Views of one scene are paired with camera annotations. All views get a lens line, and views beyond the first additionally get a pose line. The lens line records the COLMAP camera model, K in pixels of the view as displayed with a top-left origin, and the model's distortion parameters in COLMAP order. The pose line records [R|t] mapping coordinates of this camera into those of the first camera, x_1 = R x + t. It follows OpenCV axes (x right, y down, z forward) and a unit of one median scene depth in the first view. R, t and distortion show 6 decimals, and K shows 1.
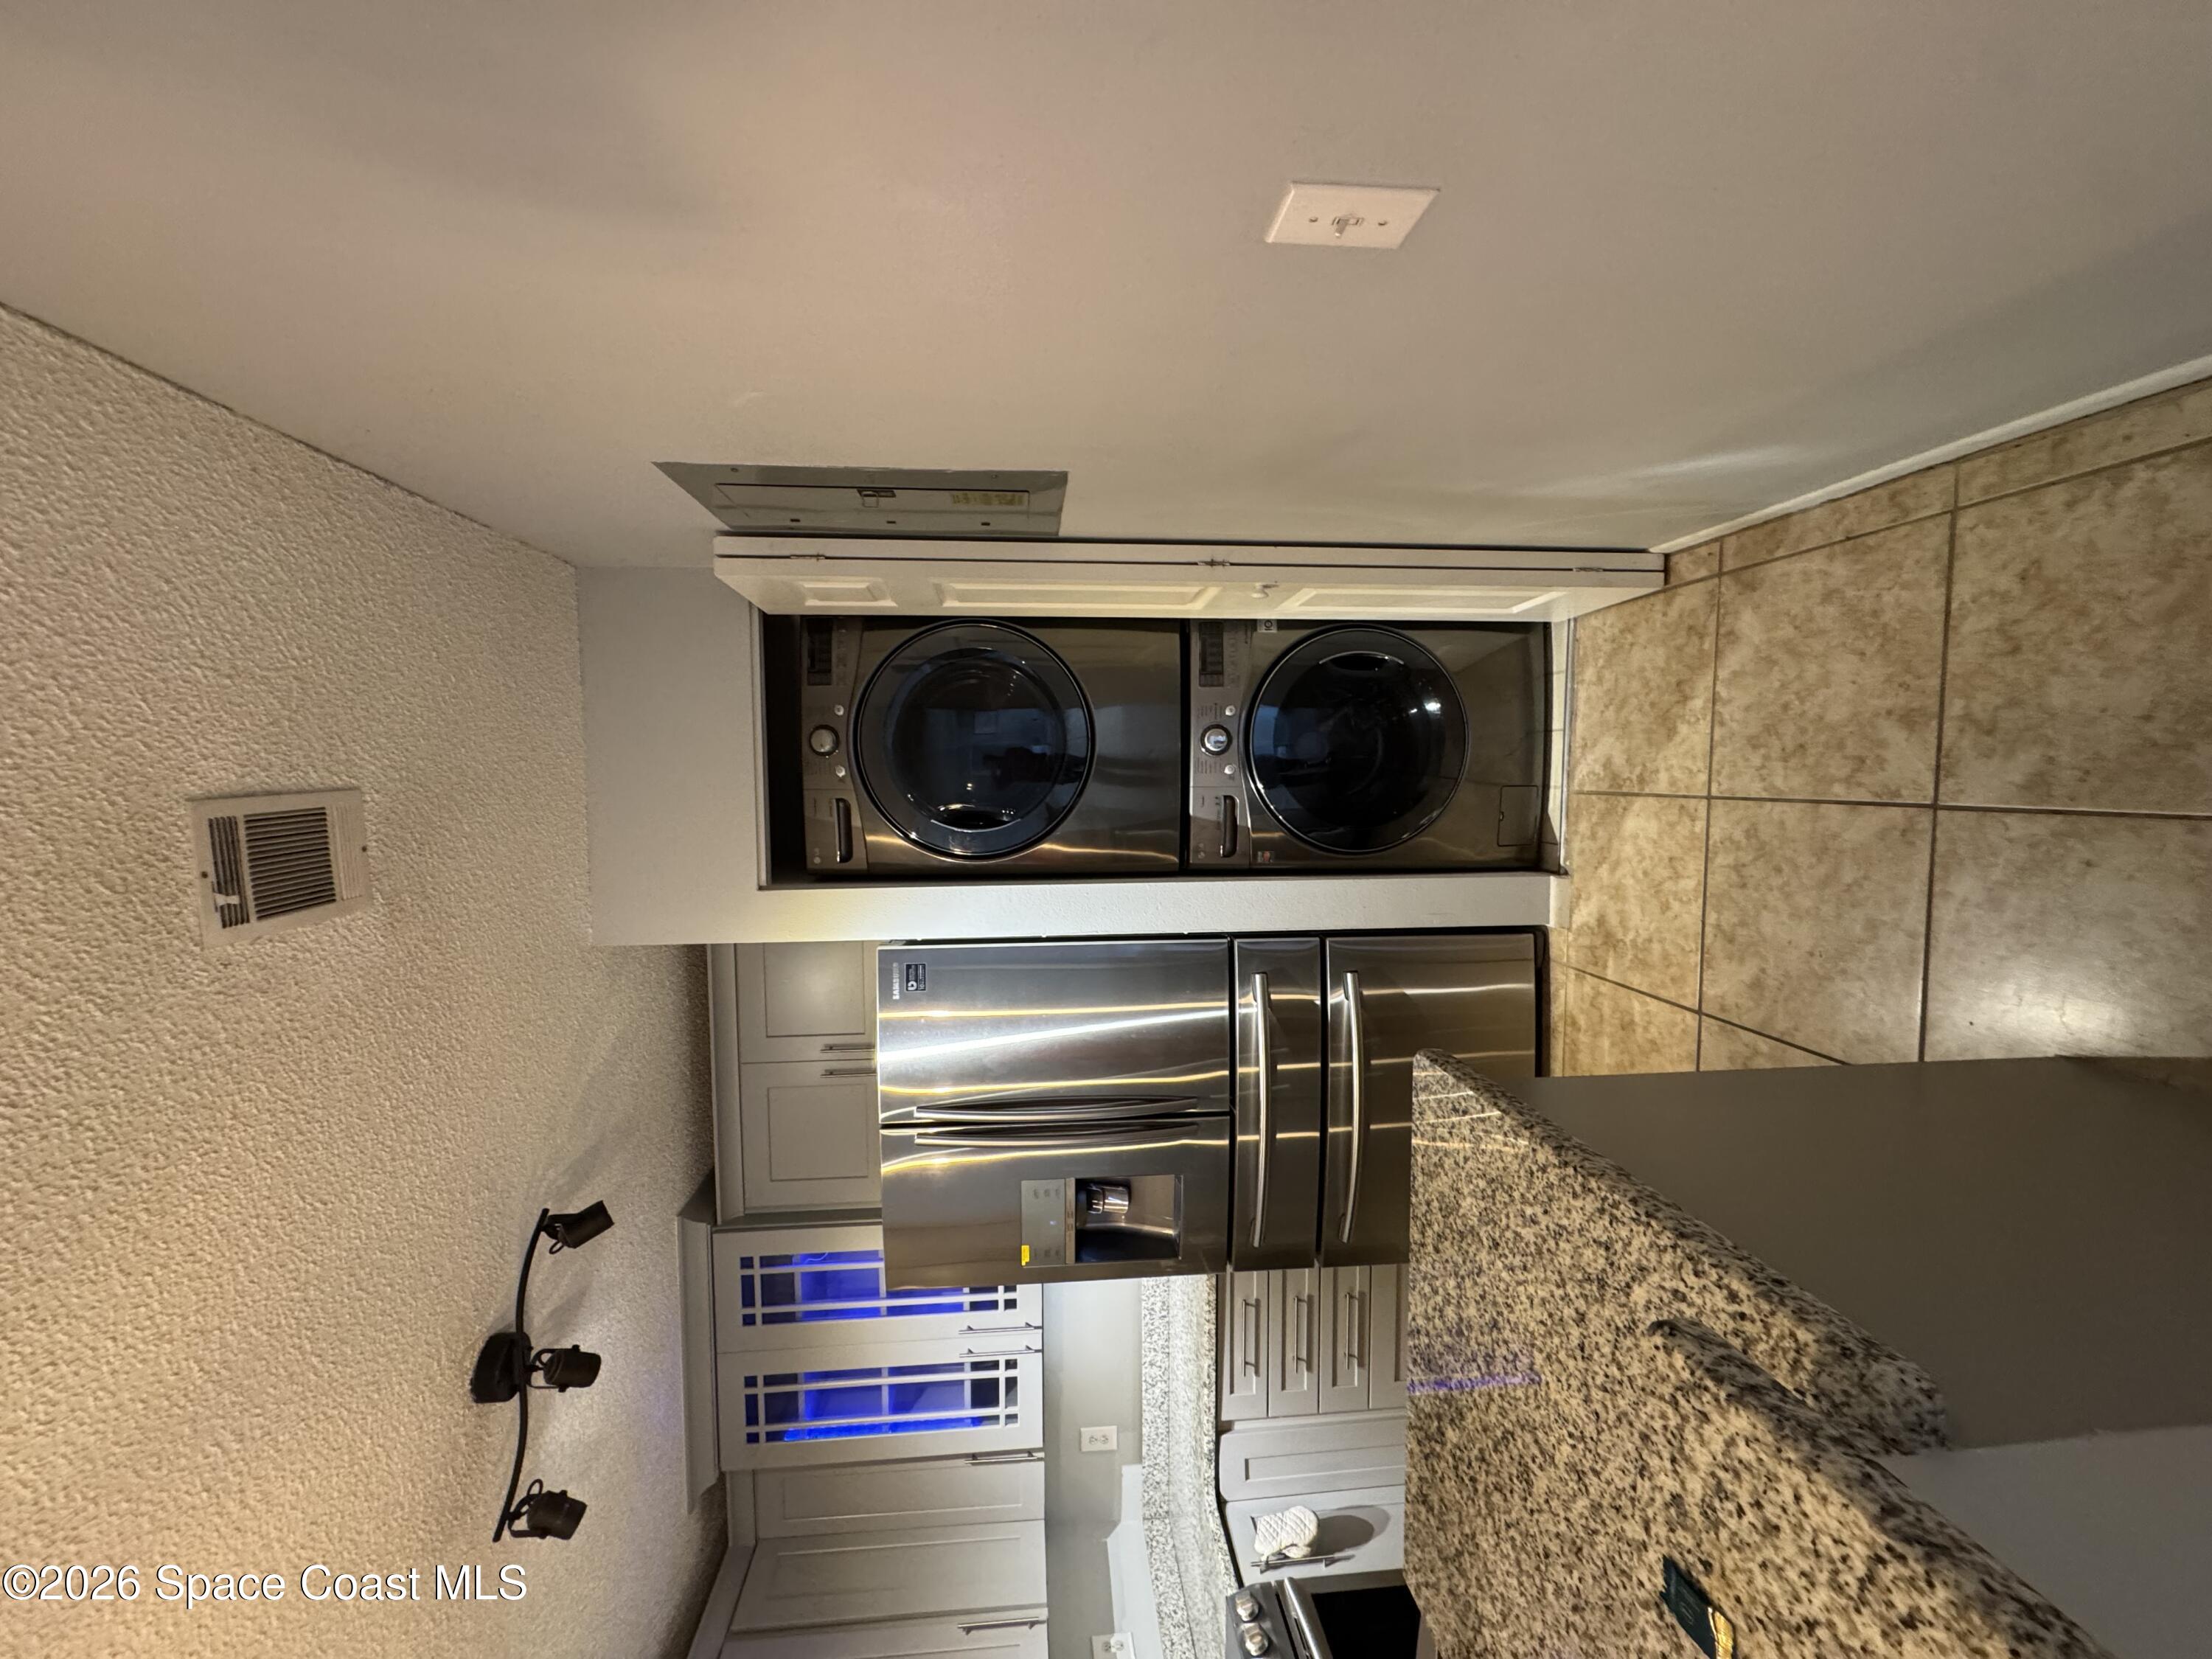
lens RADIAL K [[883.0, 0, 1100.6], [0, 883.0, 828.4], [0, 0, 1]] dist [-0.004077, 0.001027]
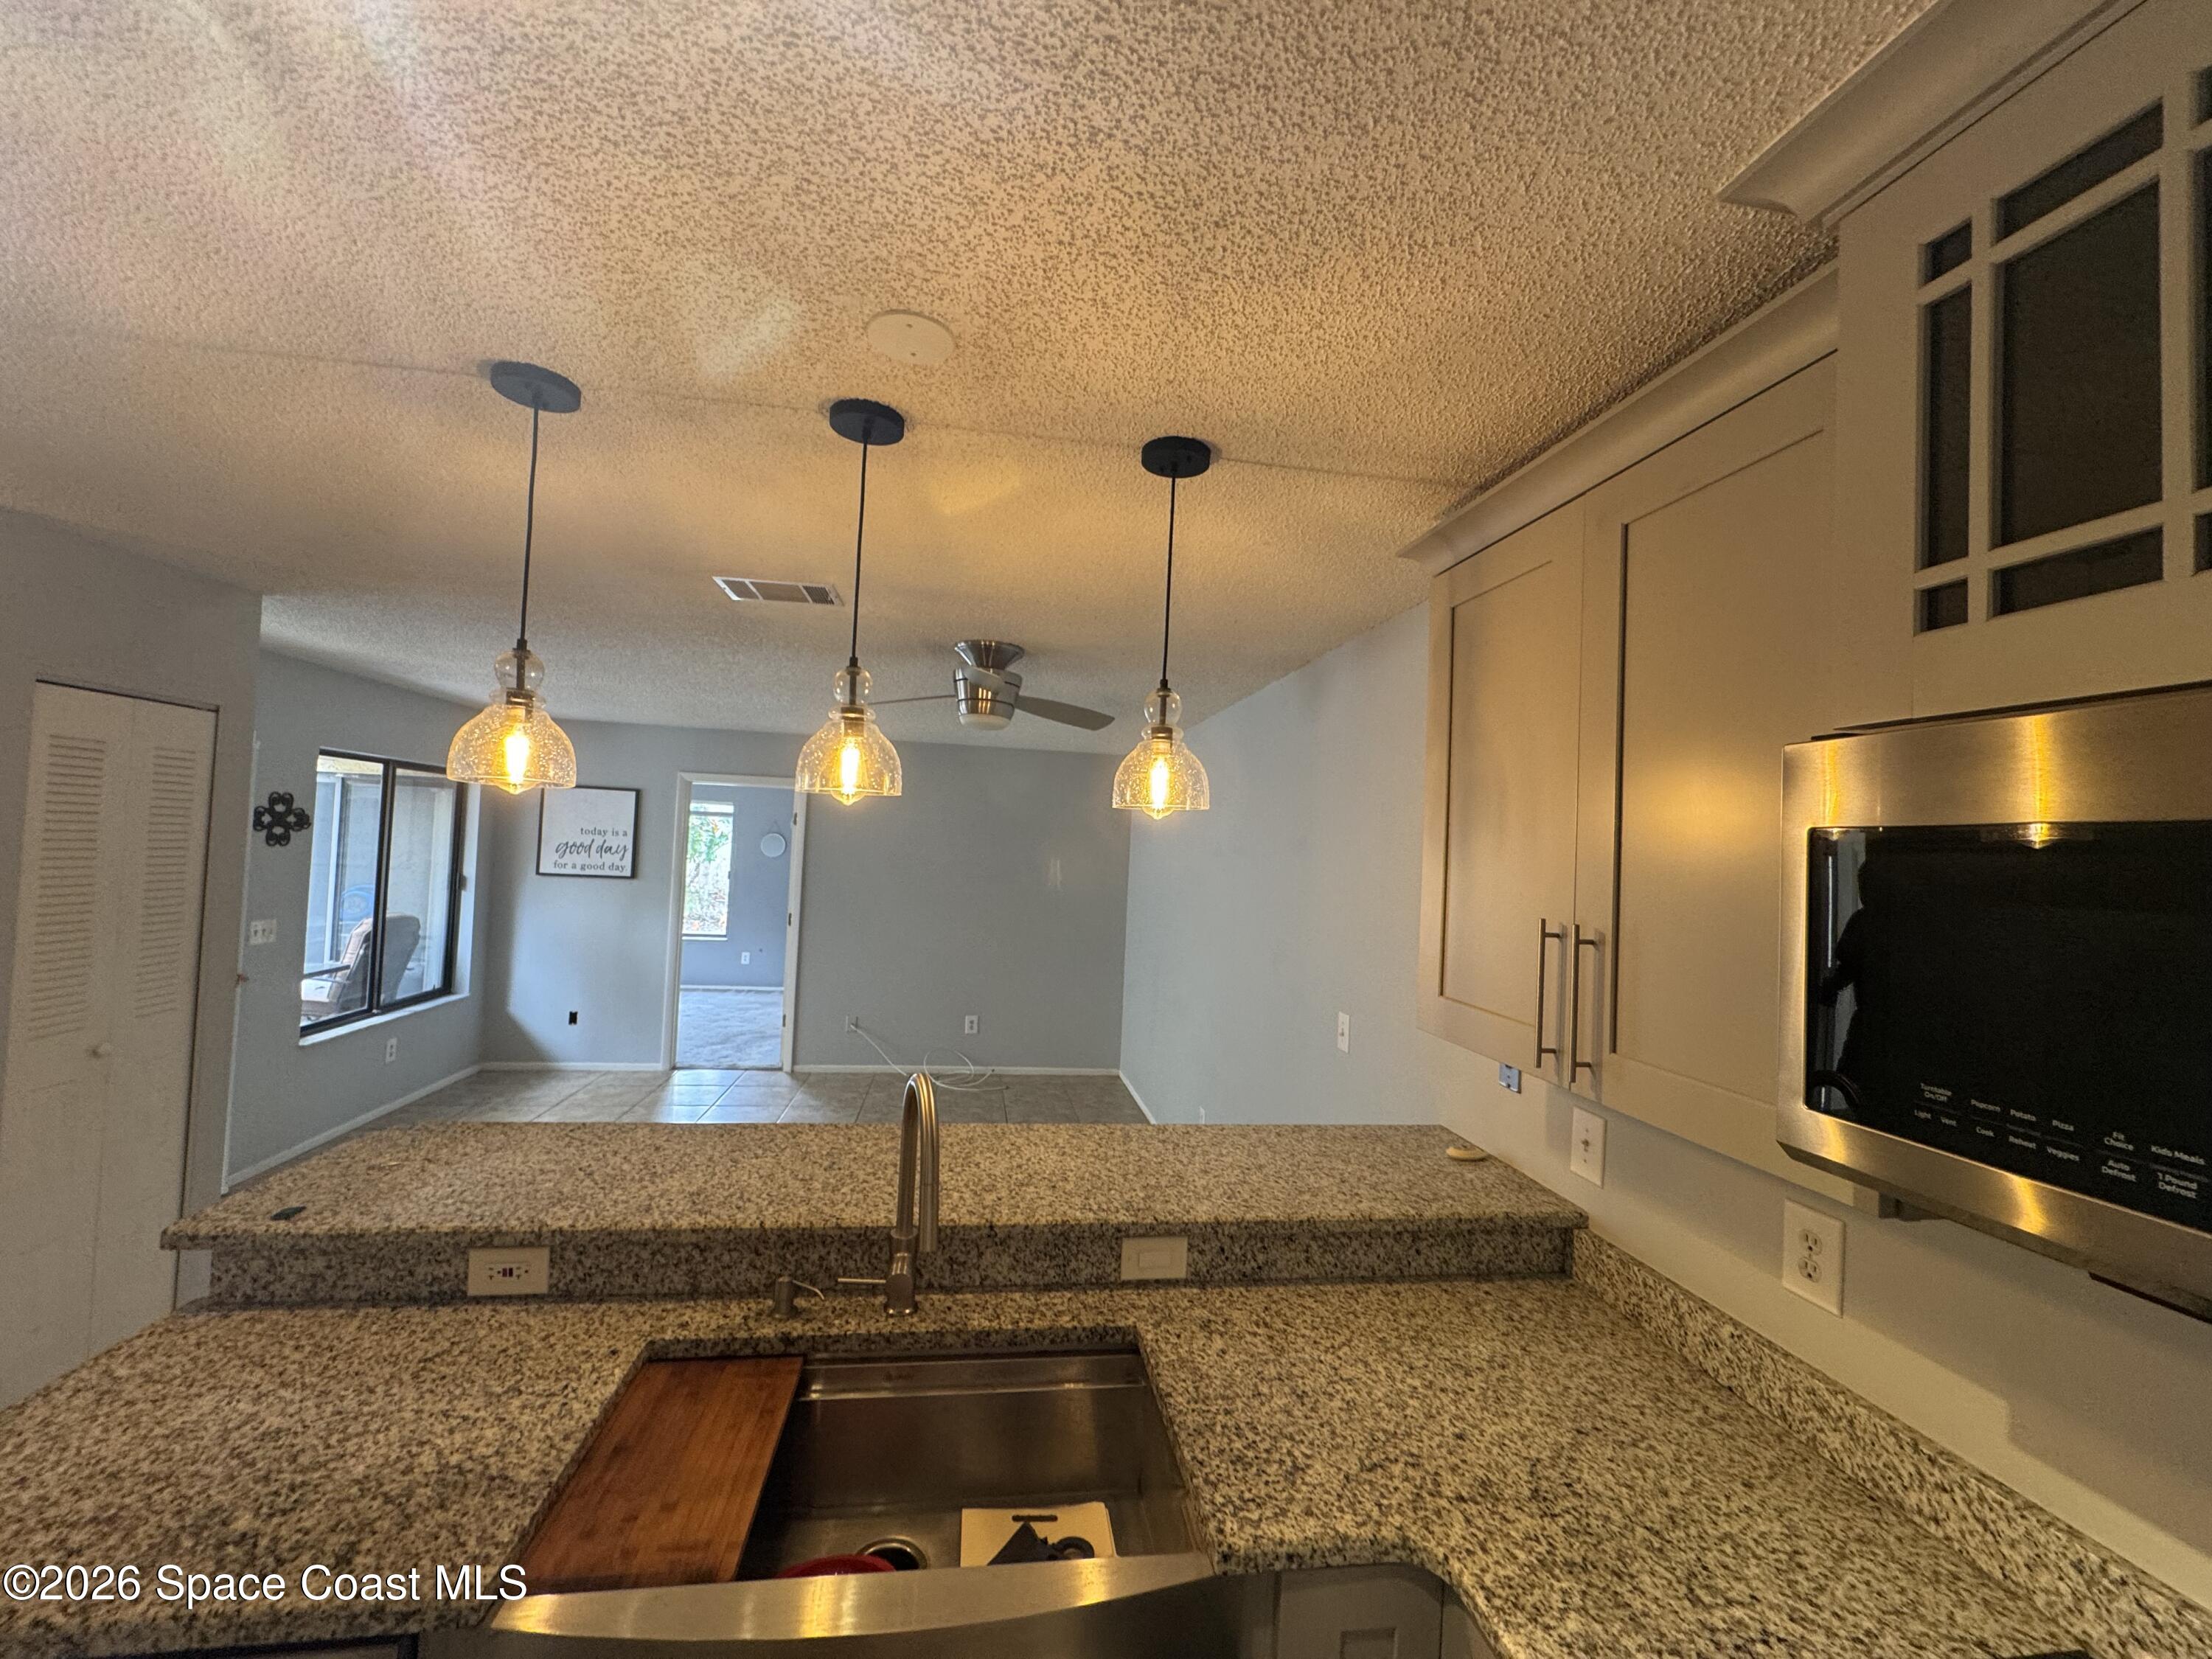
lens RADIAL K [[883.0, 0, 1100.6], [0, 883.0, 828.4], [0, 0, 1]] dist [-0.004077, 0.001027]
pose [[-0.056448, 0.996252, 0.065545, -0.207371], [0.975067, 0.040898, 0.218108, 0.644382], [0.214610, 0.076222, -0.973721, 0.982918]]
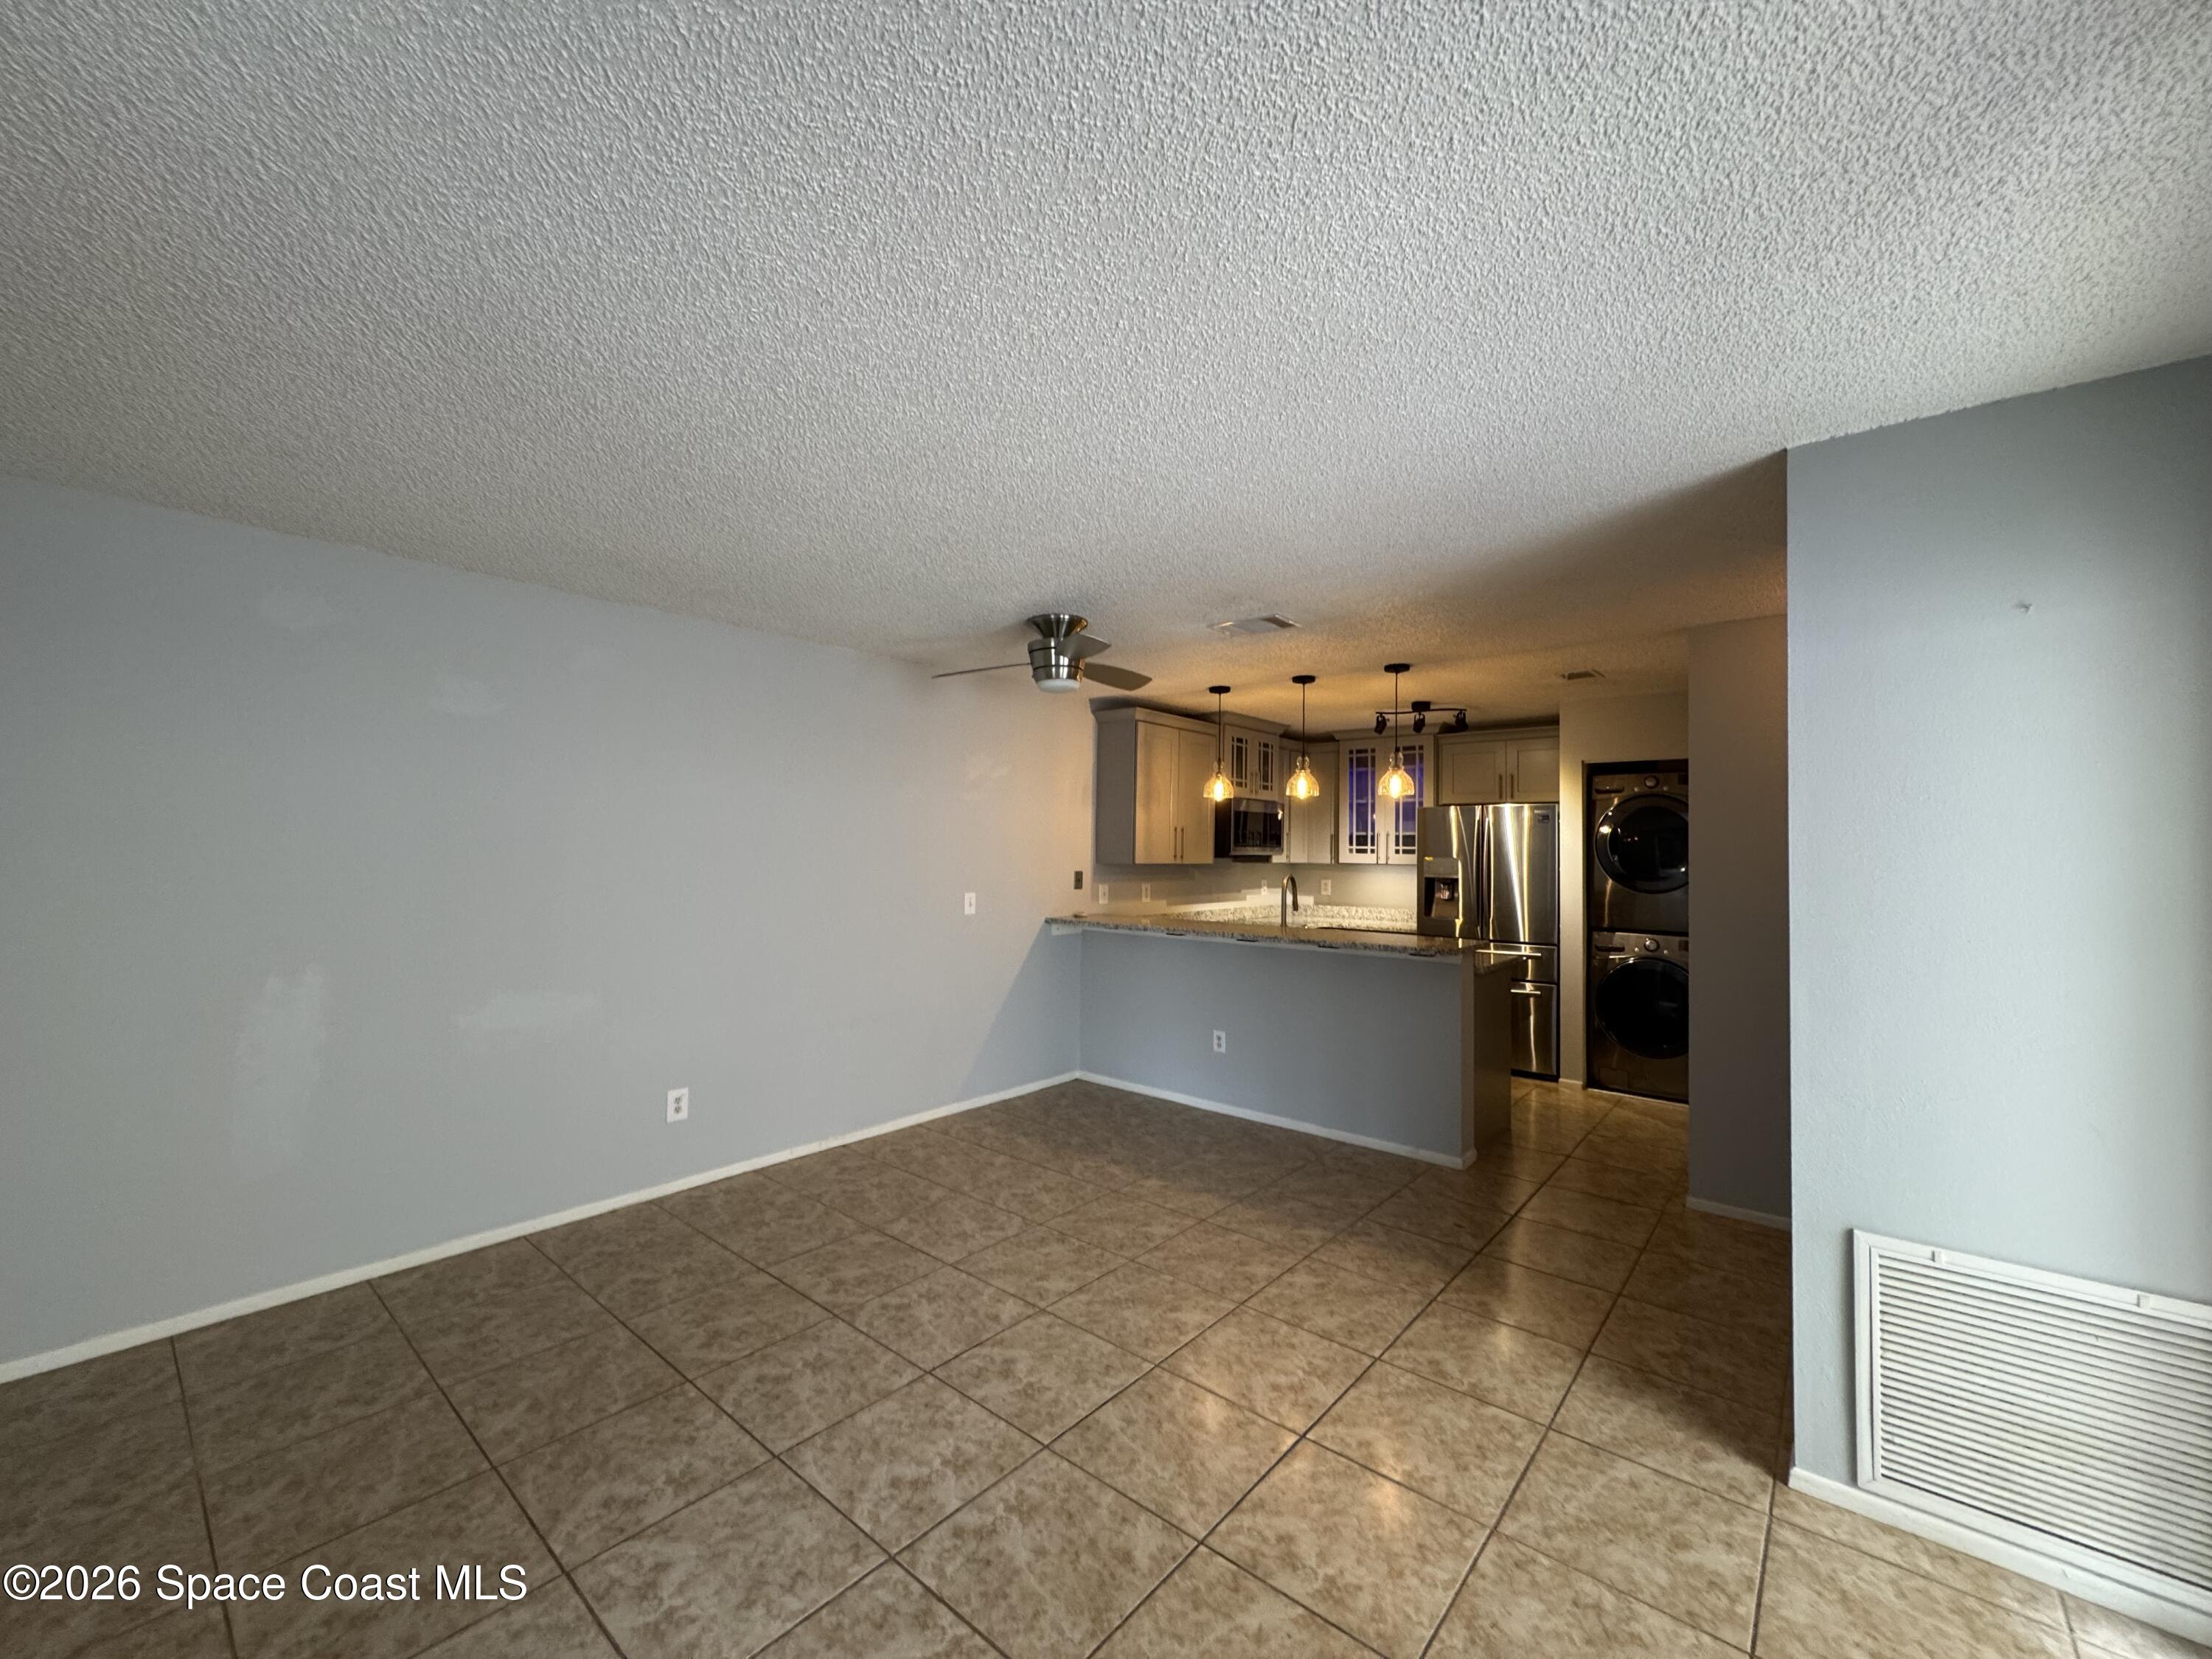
lens RADIAL K [[883.0, 0, 1100.6], [0, 883.0, 828.4], [0, 0, 1]] dist [-0.004077, 0.001027]
pose [[-0.073805, 0.993065, -0.091509, 0.150699], [-0.804482, -0.005057, 0.593956, -0.322695], [0.589374, 0.117454, 0.799276, -1.838052]]
